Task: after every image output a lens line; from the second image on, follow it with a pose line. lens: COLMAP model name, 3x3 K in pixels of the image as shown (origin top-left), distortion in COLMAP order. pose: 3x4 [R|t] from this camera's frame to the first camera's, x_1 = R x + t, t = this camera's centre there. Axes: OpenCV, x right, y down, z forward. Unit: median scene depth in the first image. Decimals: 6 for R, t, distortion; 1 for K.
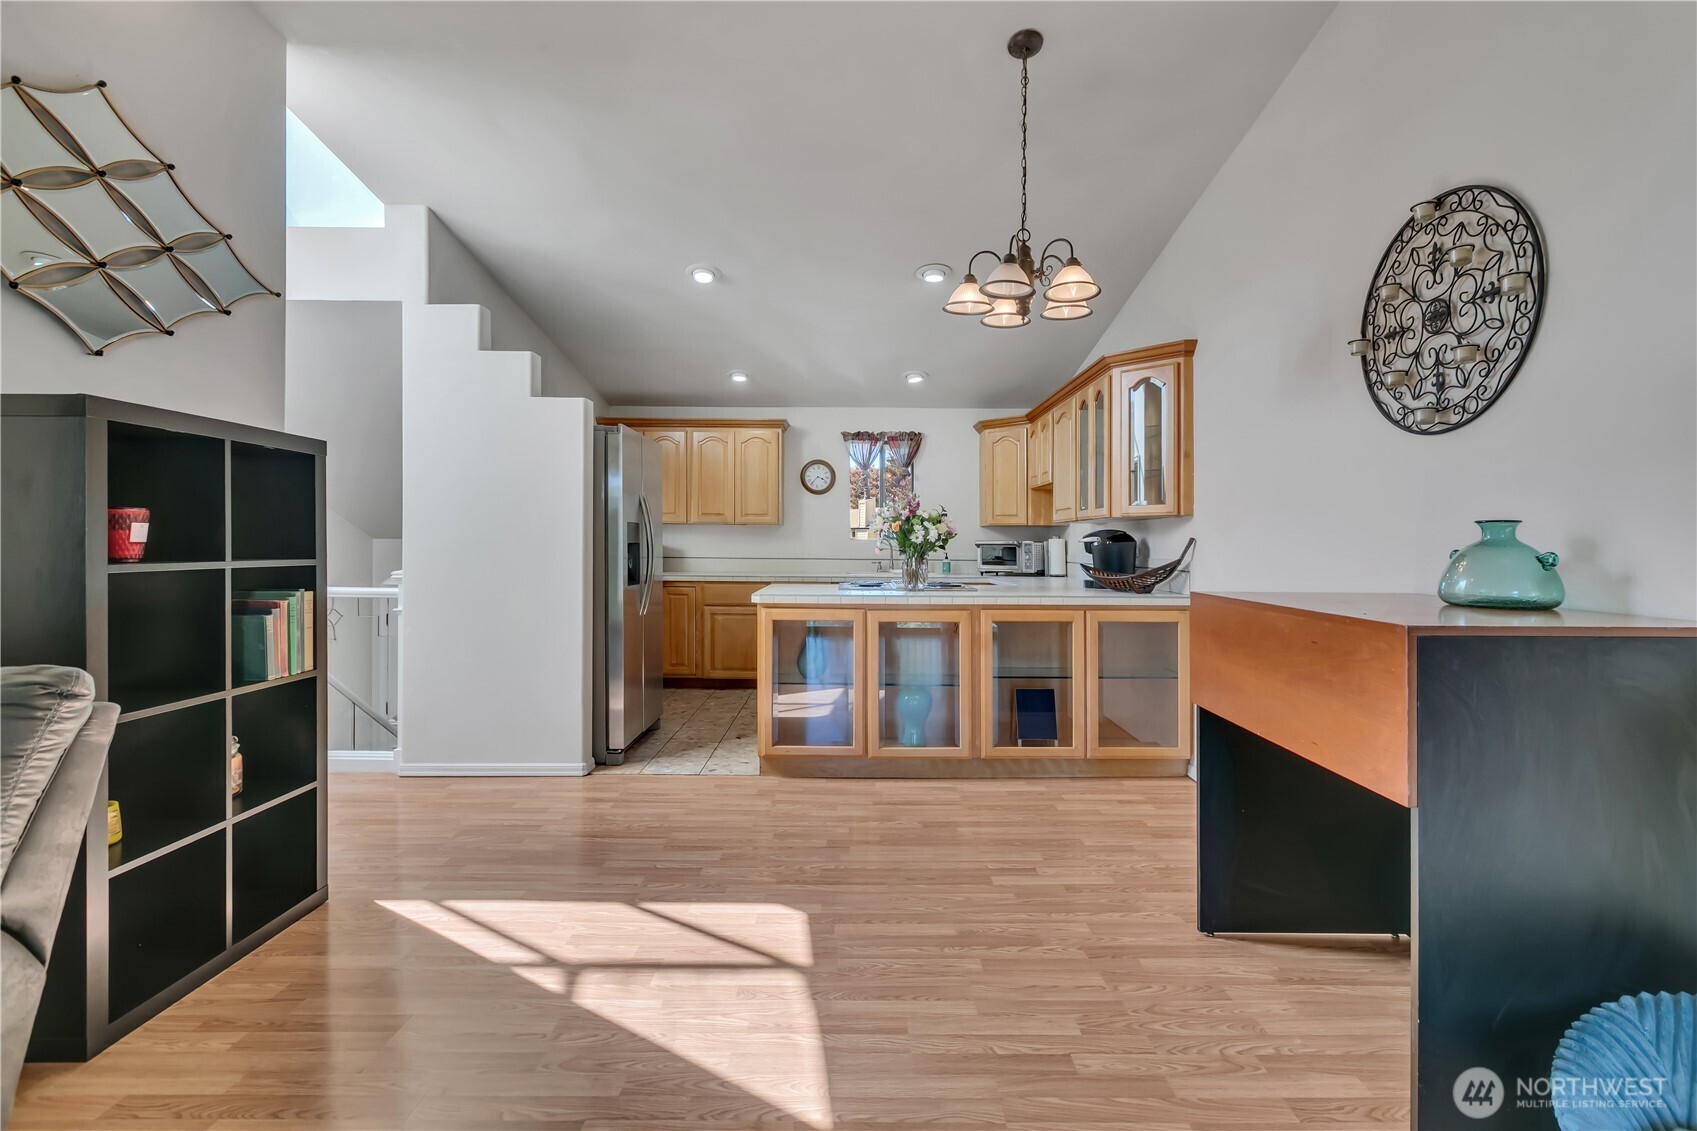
lens RADIAL K [[770.4, 0, 849.5], [0, 770.4, 551.9], [0, 0, 1]] dist [0.007995, 0.000556]
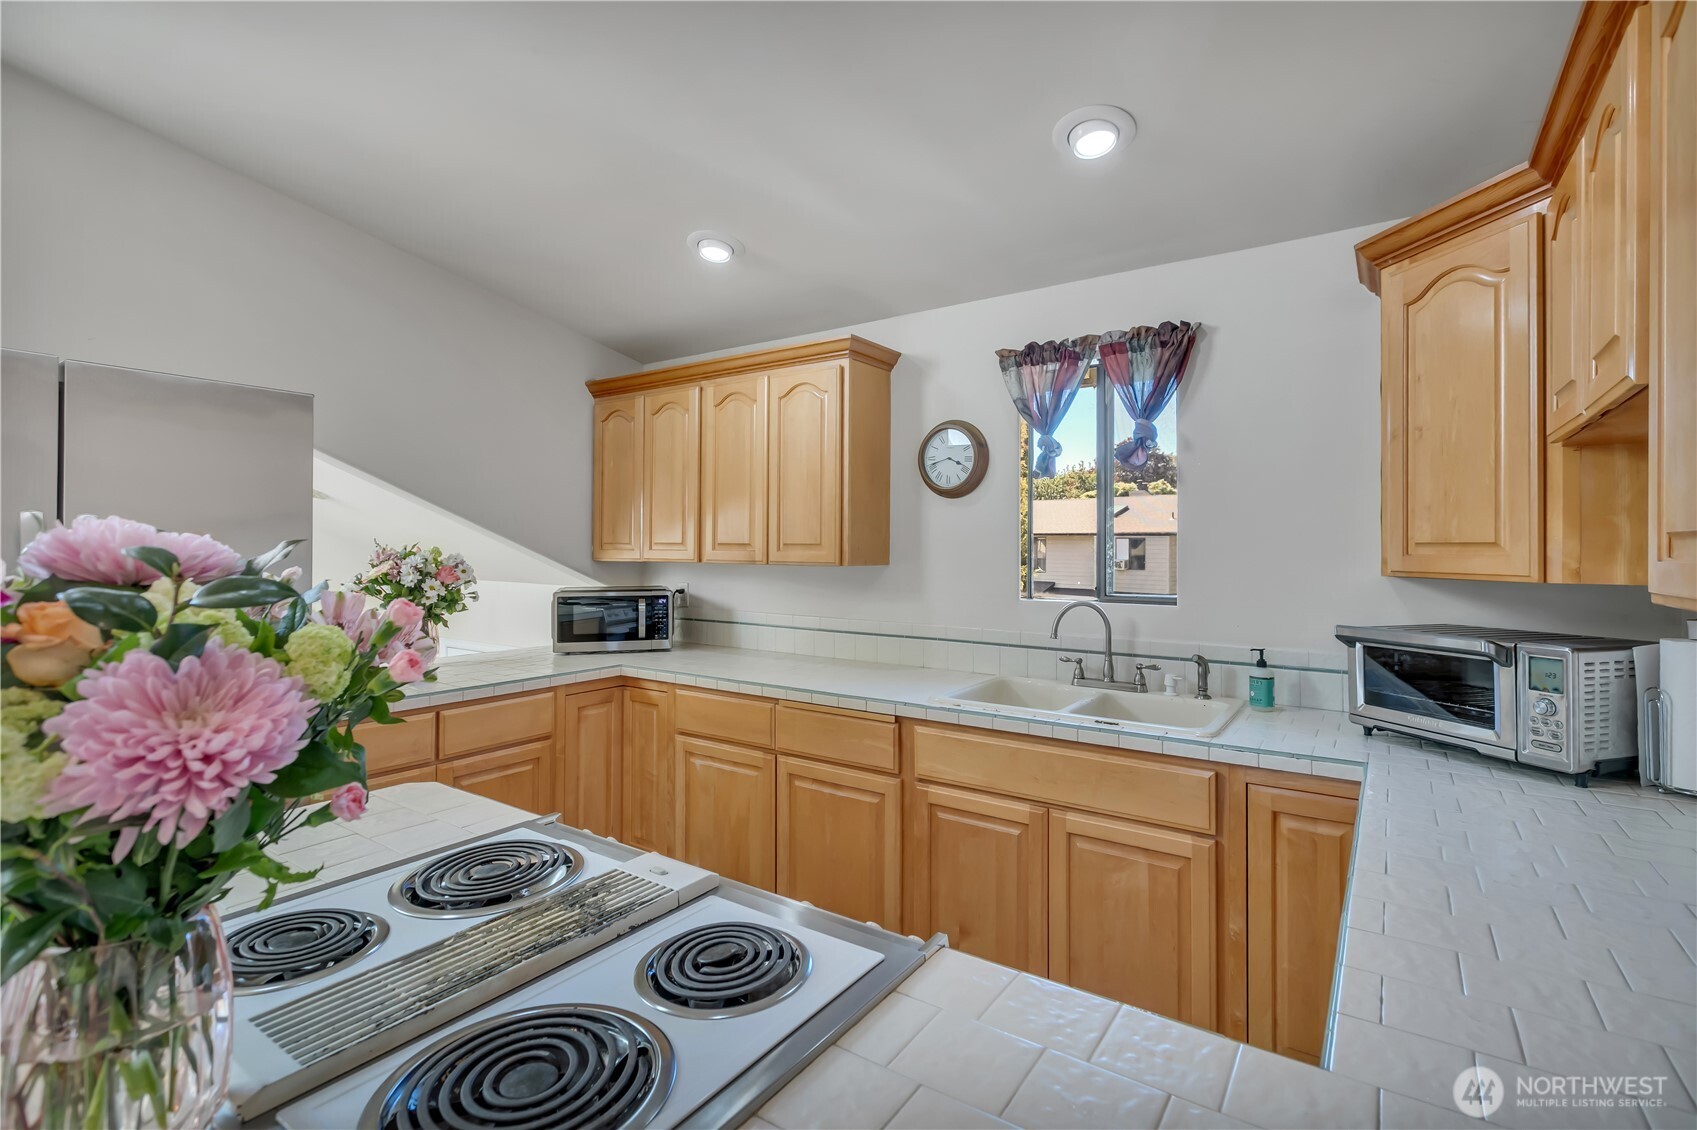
lens RADIAL K [[790.8, 0, 851.1], [0, 790.8, 549.0], [0, 0, 1]] dist [0.004467, -0.000604]
pose [[0.838244, -0.004283, -0.545279, 0.401516], [-0.006759, 0.999811, -0.018243, -0.086762], [0.545254, 0.018978, 0.838056, 1.437939]]
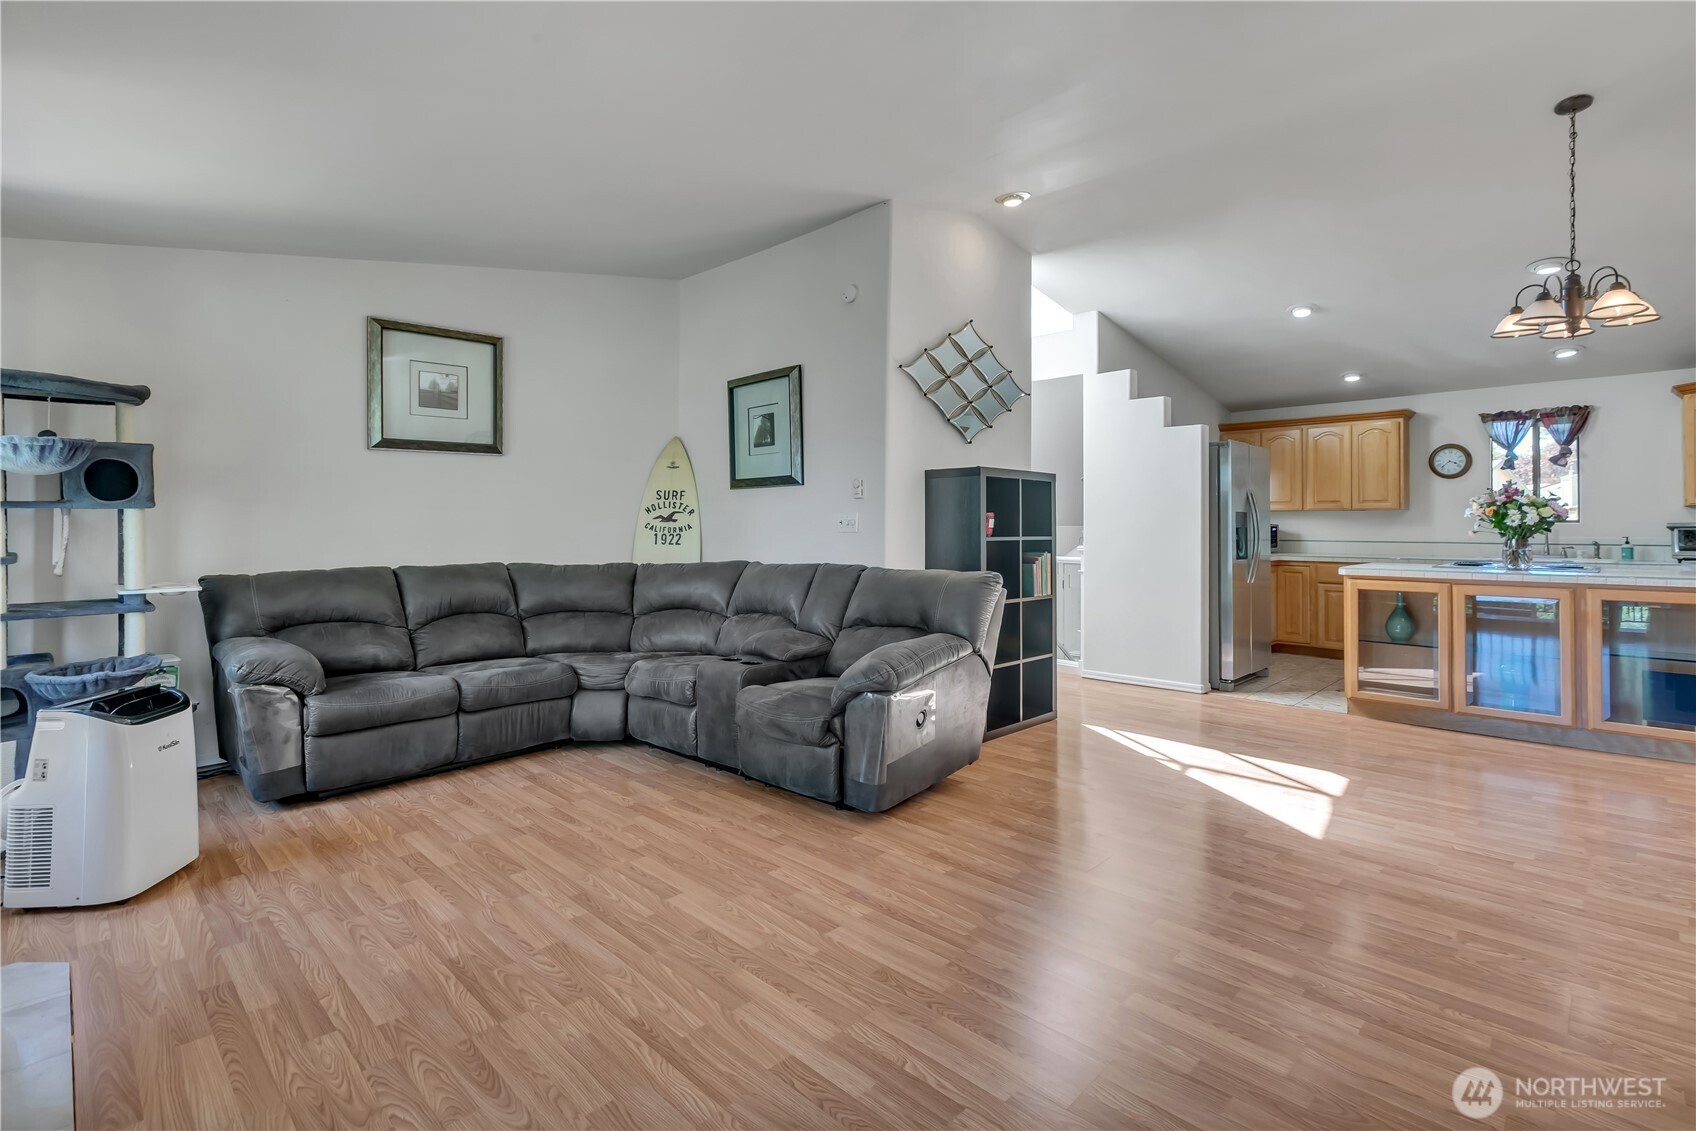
lens RADIAL K [[790.3, 0, 859.4], [0, 790.3, 525.1], [0, 0, 1]] dist [0.004467, -0.000604]
pose [[0.720976, -0.008633, -0.692906, 0.292683], [-0.003427, 0.999866, -0.016023, 0.012870], [0.692951, 0.013927, 0.720850, -0.672385]]
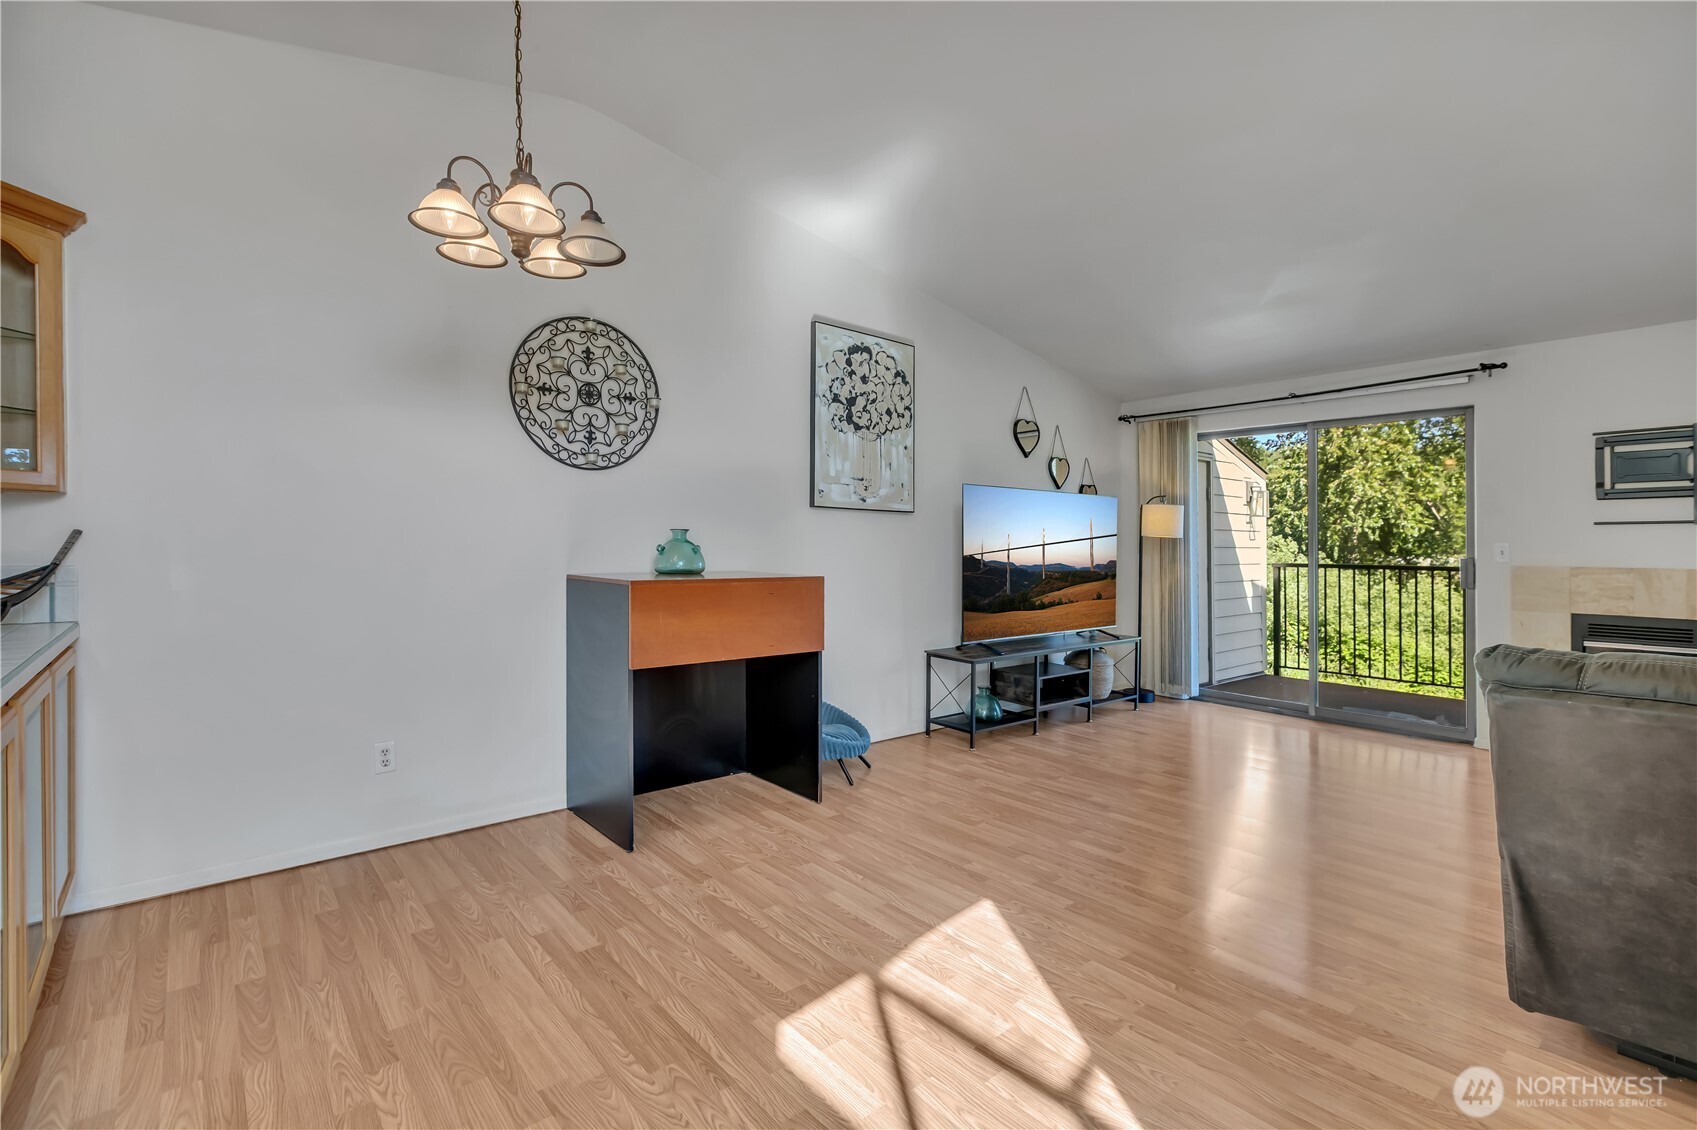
lens RADIAL K [[790.8, 0, 861.4], [0, 790.8, 520.6], [0, 0, 1]] dist [0.004467, -0.000604]
pose [[-0.657076, 0.010215, 0.753755, -0.661963], [-0.001340, 0.999891, -0.014720, -0.023785], [-0.753823, -0.010682, -0.656990, 1.356180]]
